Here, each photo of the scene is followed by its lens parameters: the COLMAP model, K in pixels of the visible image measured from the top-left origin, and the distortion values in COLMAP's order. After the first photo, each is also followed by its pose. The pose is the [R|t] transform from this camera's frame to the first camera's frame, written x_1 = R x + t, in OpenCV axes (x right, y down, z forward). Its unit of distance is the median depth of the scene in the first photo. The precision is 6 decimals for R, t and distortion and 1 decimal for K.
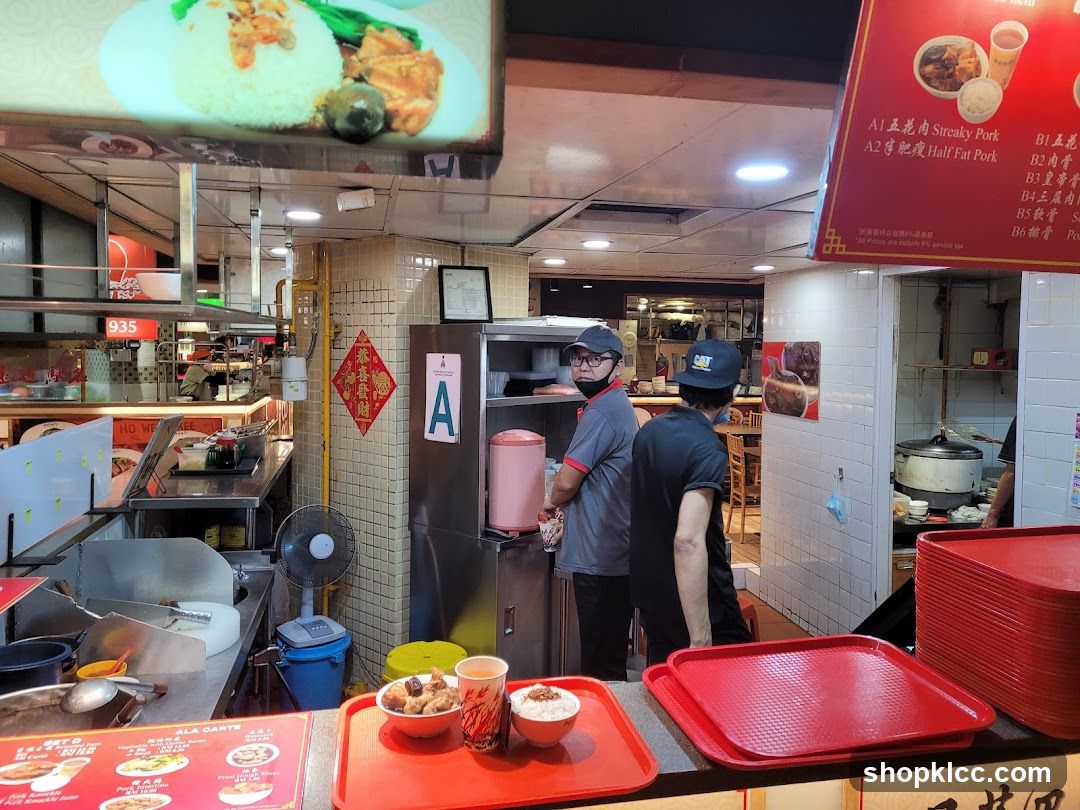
lens RADIAL K [[816.9, 0, 542.9], [0, 816.9, 378.6], [0, 0, 1]] dist [0.074602, -0.061286]
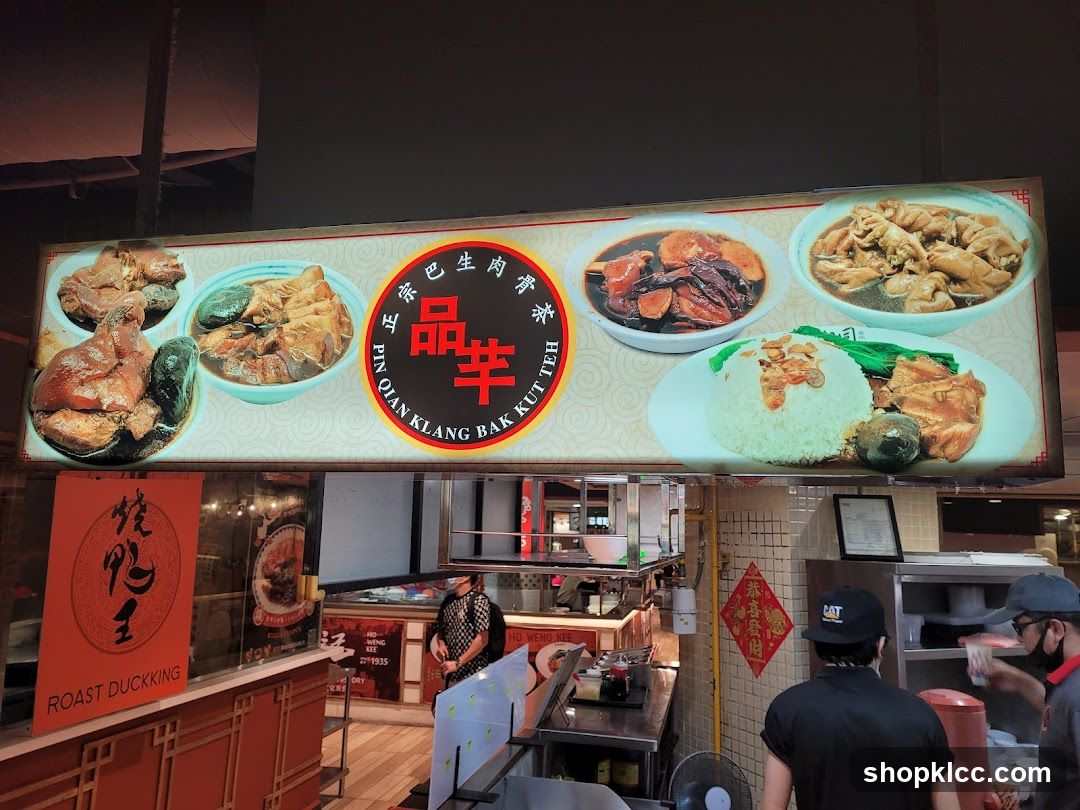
lens RADIAL K [[818.8, 0, 530.7], [0, 818.8, 392.9], [0, 0, 1]] dist [0.064413, -0.055752]
pose [[0.909801, -0.060423, -0.410624, -0.065389], [-0.032940, 0.975713, -0.216560, -0.048609], [0.413736, 0.210552, 0.885714, -0.016067]]
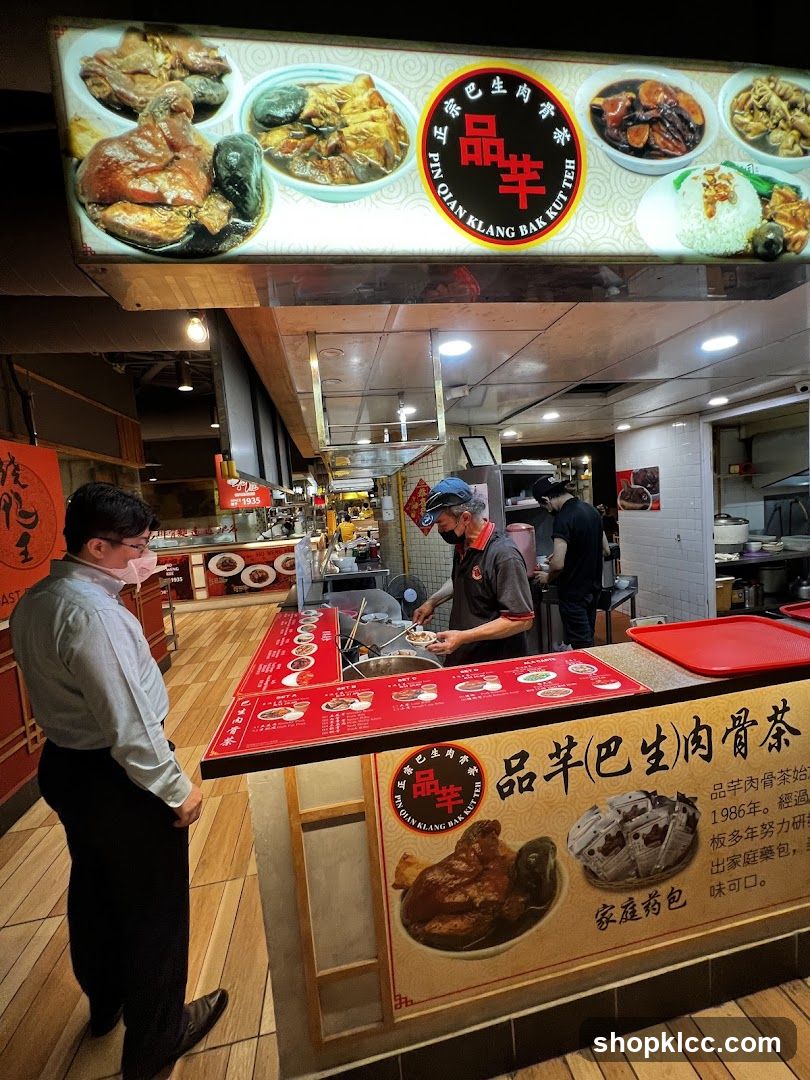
lens RADIAL K [[440.2, 0, 407.8], [0, 440.2, 537.0], [0, 0, 1]] dist [-0.003250, -0.000116]
pose [[0.994783, -0.087614, -0.052251, -0.294064], [0.089406, 0.995448, 0.033007, 0.050186], [0.049121, -0.037506, 0.998088, 0.029635]]
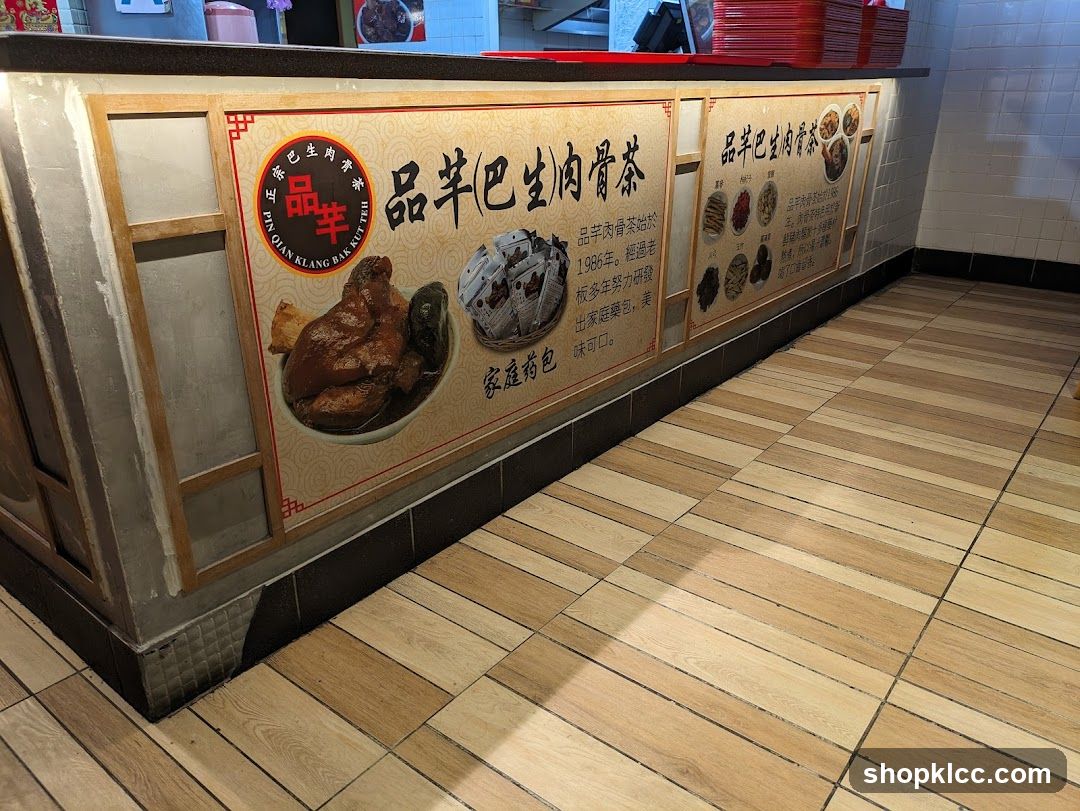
lens RADIAL K [[797.1, 0, 543.7], [0, 797.1, 410.2], [0, 0, 1]] dist [0.055647, -0.000911]
pose [[0.780073, -0.251276, 0.573016, -0.527984], [0.043646, 0.935438, 0.350787, 0.243207], [-0.624165, -0.248629, 0.740677, -0.090210]]
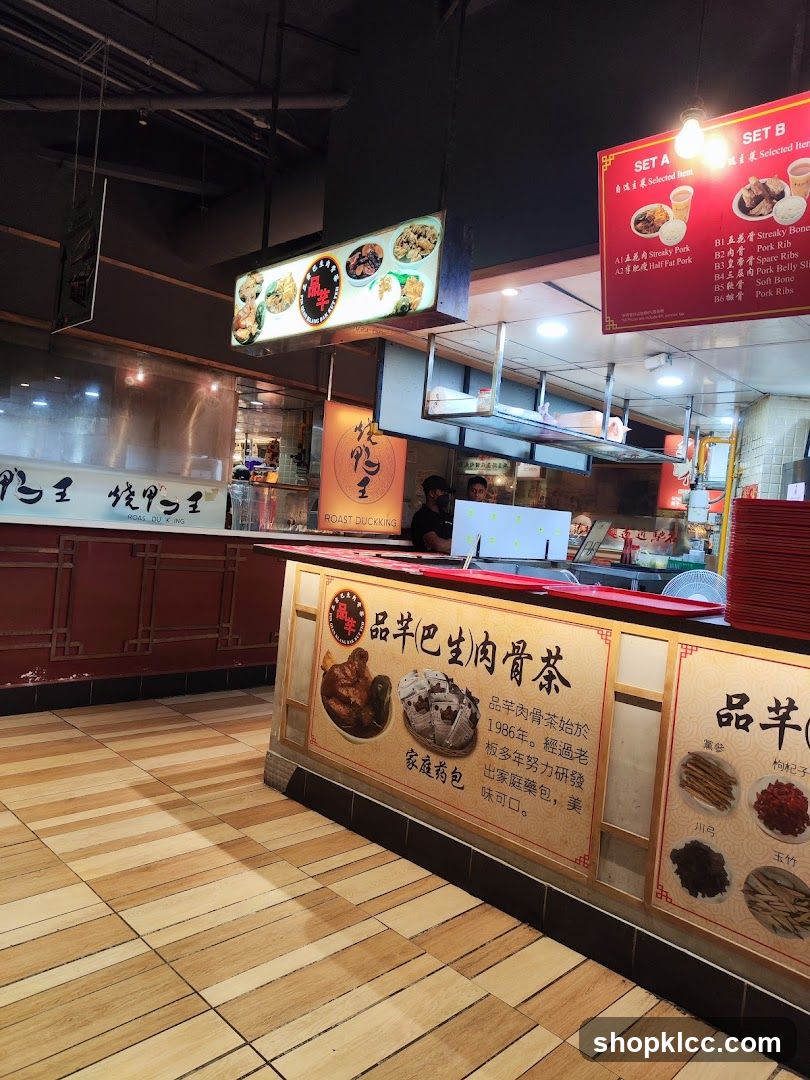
lens RADIAL K [[751.7, 0, 405.0], [0, 751.7, 540.0], [0, 0, 1]] dist [0.016355, 0.000551]
pose [[0.536238, 0.061158, -0.841849, 0.694144], [-0.128076, 0.991718, -0.009536, 0.179342], [0.834294, 0.112935, 0.539630, -0.129089]]
